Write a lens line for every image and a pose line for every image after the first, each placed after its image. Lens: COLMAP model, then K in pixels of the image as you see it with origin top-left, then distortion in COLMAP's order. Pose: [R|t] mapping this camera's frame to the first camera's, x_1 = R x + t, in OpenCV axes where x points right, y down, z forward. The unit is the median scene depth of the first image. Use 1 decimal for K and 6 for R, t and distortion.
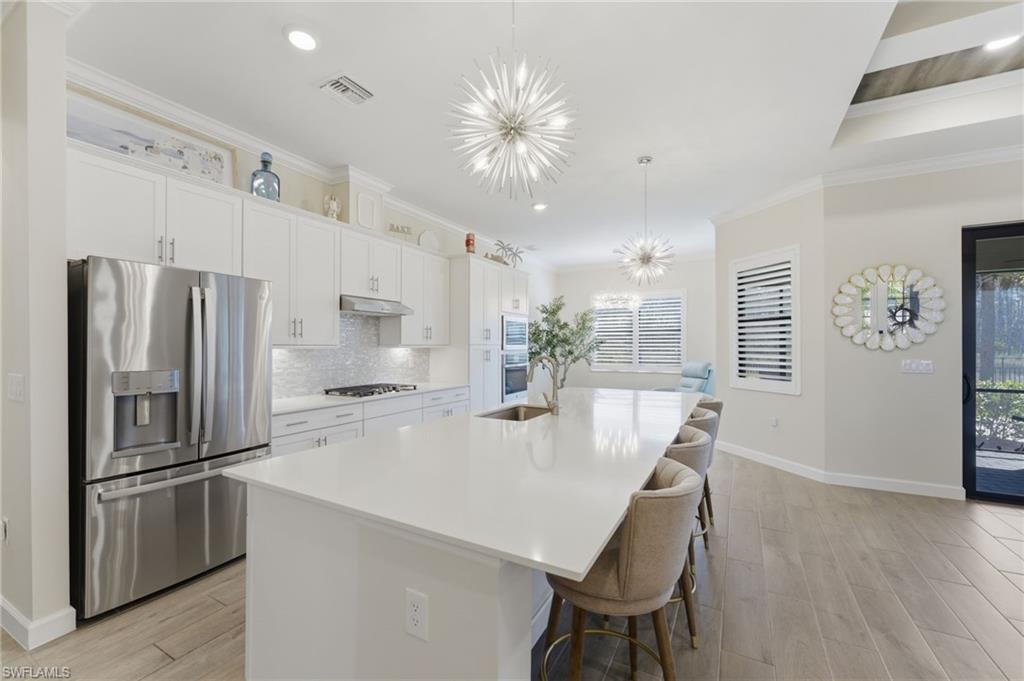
lens RADIAL K [[415.2, 0, 510.5], [0, 415.2, 344.2], [0, 0, 1]] dist [0.000602, 0.000217]
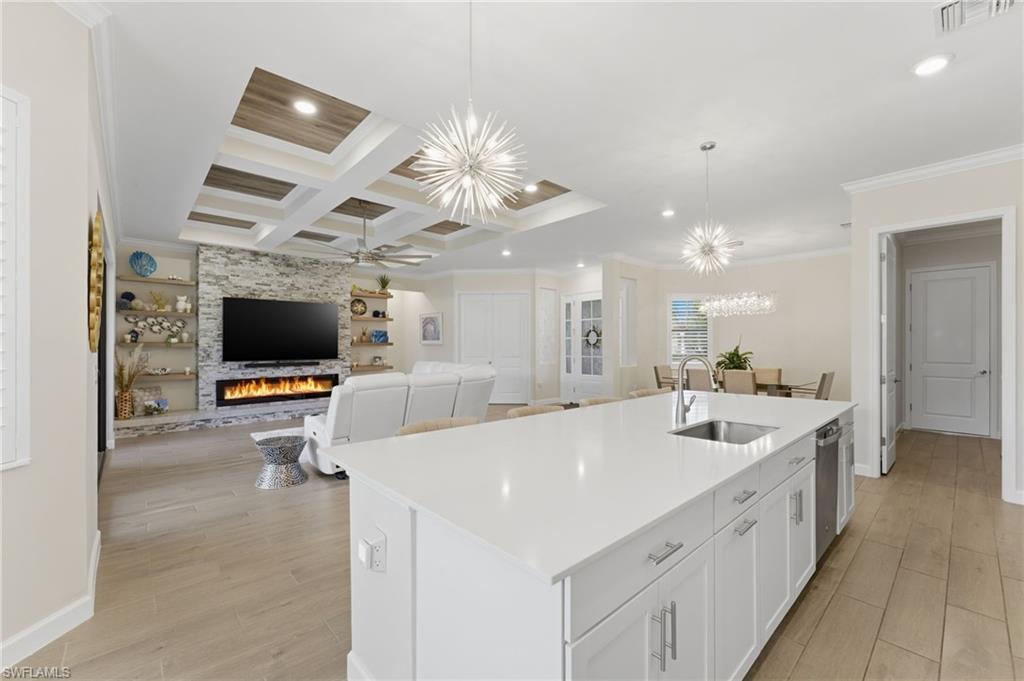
lens RADIAL K [[419.9, 0, 510.0], [0, 419.9, 343.1], [0, 0, 1]] dist [0.000975, 0.000350]
pose [[-0.948752, 0.000768, 0.316020, 0.119407], [-0.001006, 0.999985, -0.005449, 0.004725], [-0.316019, -0.005488, -0.948737, 1.355626]]
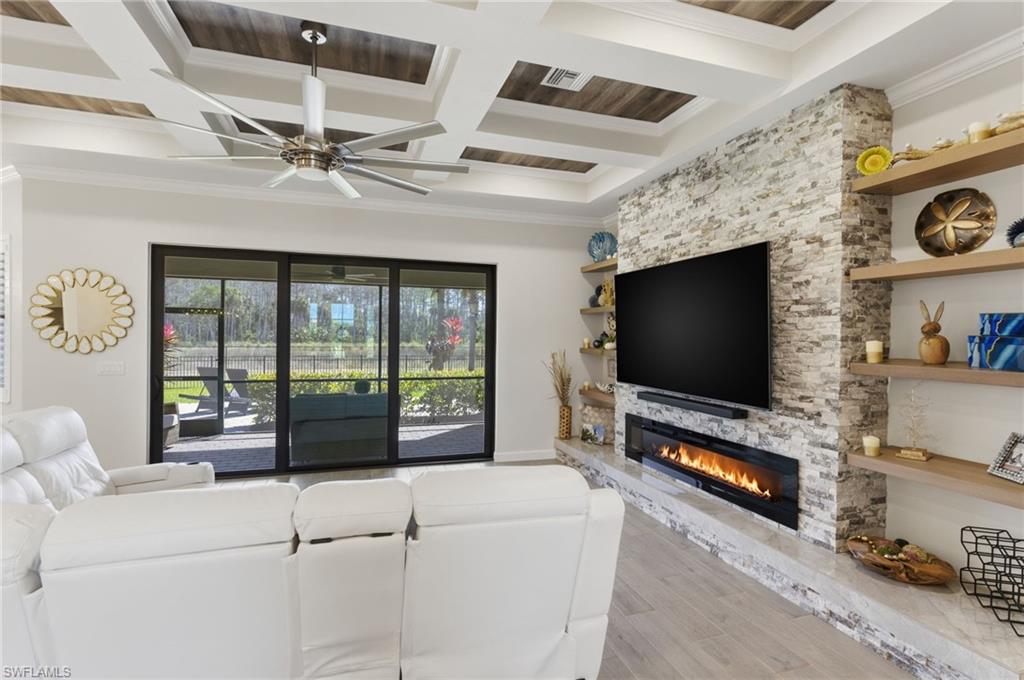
lens RADIAL K [[488.1, 0, 512.4], [0, 488.1, 338.2], [0, 0, 1]] dist [-0.000896, 0.000338]
pose [[0.684907, 0.003344, 0.728623, 0.735466], [-0.012868, 0.999889, 0.007508, -0.043554], [-0.728517, -0.014518, 0.684874, -0.570536]]
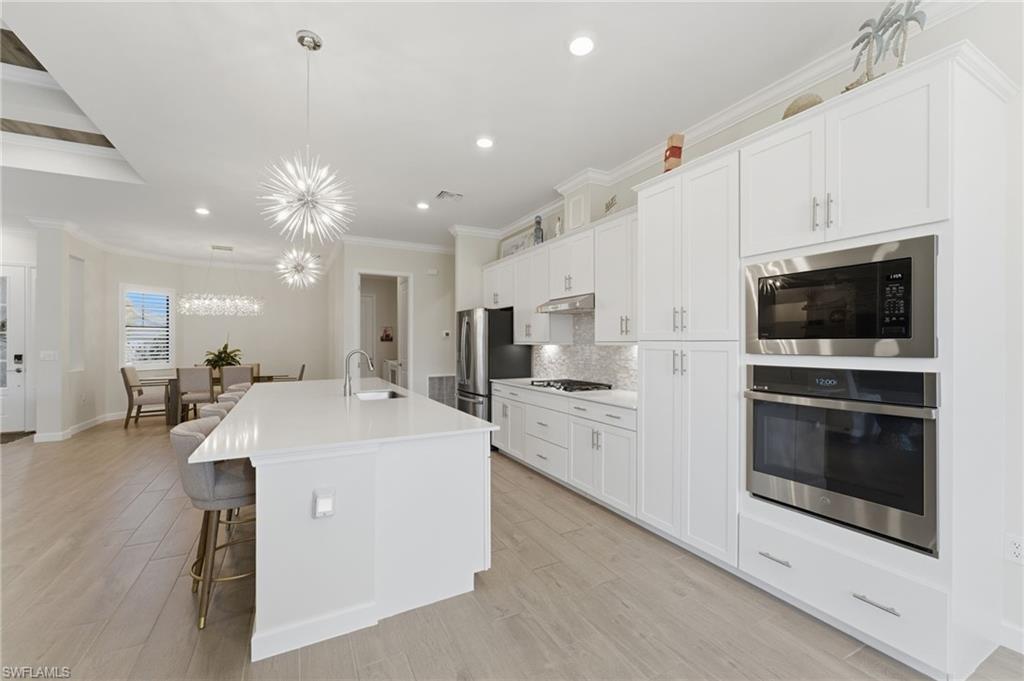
lens RADIAL K [[415.2, 0, 510.5], [0, 415.2, 344.2], [0, 0, 1]] dist [0.000602, 0.000217]
pose [[-0.547536, 0.001614, -0.836781, 0.627207], [0.001246, 0.999999, 0.001114, 0.006443], [0.836781, -0.000433, -0.547537, 1.474280]]
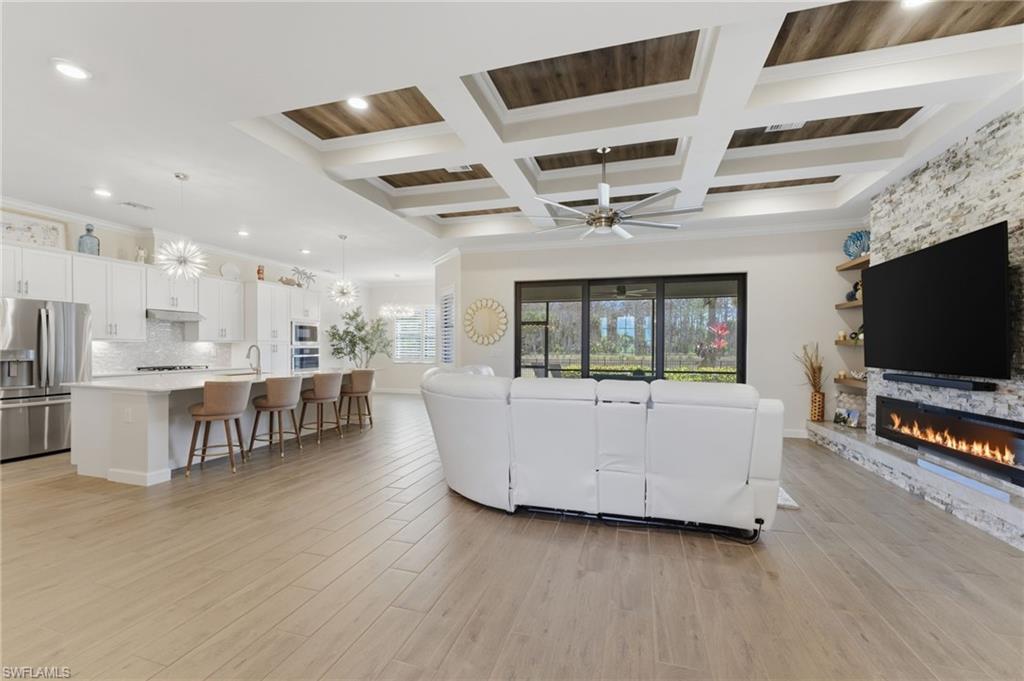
lens RADIAL K [[421.9, 0, 510.4], [0, 421.9, 352.3], [0, 0, 1]] dist [0.000091, 0.000240]
pose [[0.977980, 0.000518, 0.208698, 0.602895], [-0.003941, 0.999864, 0.015984, 0.018475], [-0.208662, -0.016454, 0.977849, -0.863467]]
